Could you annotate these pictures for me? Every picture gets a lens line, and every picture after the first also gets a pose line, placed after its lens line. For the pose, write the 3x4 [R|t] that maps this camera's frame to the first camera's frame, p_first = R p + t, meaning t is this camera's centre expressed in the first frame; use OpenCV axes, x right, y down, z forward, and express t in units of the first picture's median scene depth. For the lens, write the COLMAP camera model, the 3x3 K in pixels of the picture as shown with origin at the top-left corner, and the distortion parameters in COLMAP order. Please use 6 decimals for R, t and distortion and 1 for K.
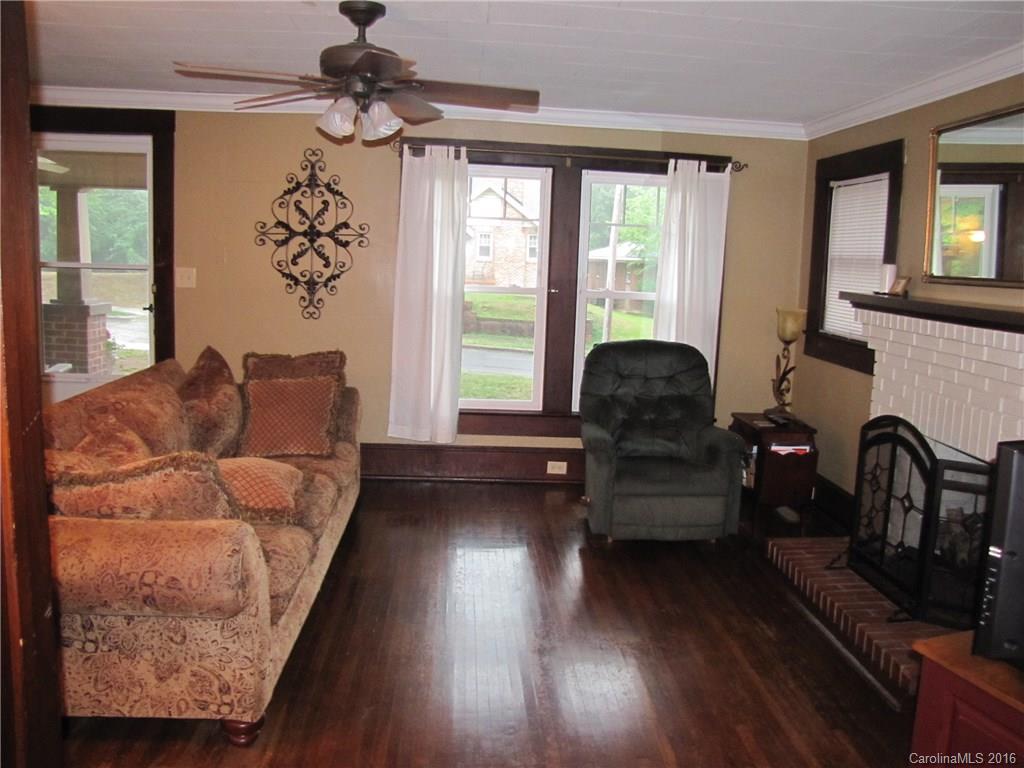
lens RADIAL K [[868.8, 0, 519.2], [0, 868.8, 377.7], [0, 0, 1]] dist [-0.189945, 0.171739]
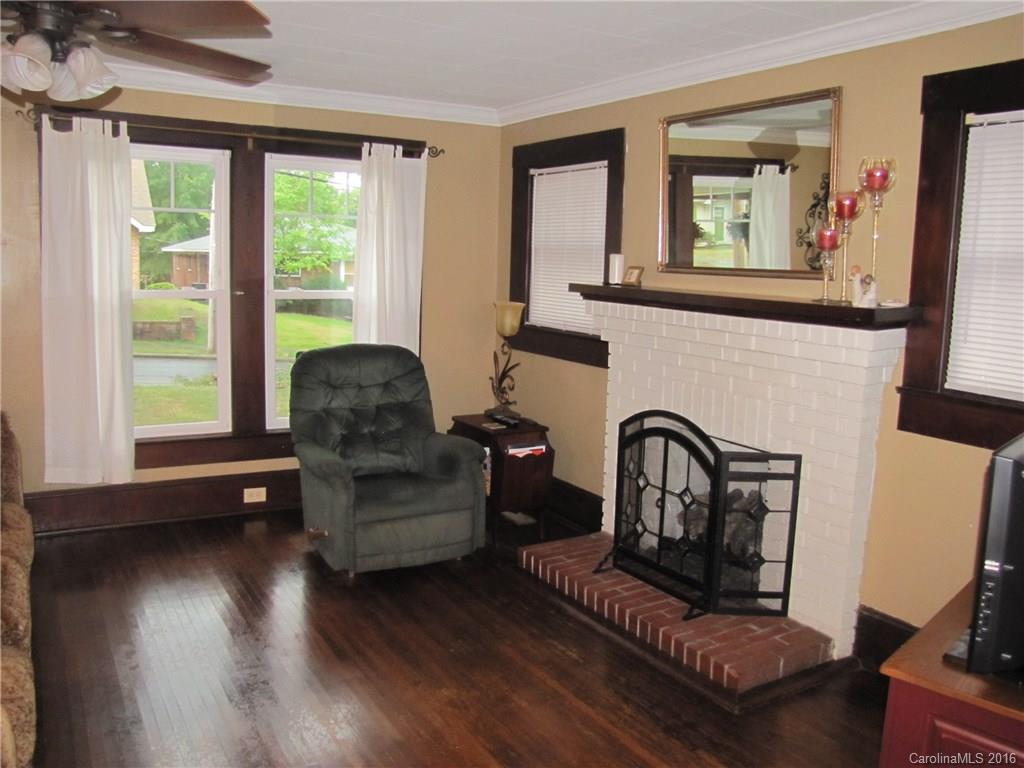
lens RADIAL K [[868.8, 0, 519.2], [0, 868.8, 377.7], [0, 0, 1]] dist [-0.189945, 0.171739]
pose [[0.889164, -0.073922, 0.451577, -0.115986], [0.067660, 0.997257, 0.030026, -0.025731], [-0.452558, 0.003856, 0.891727, 0.133909]]
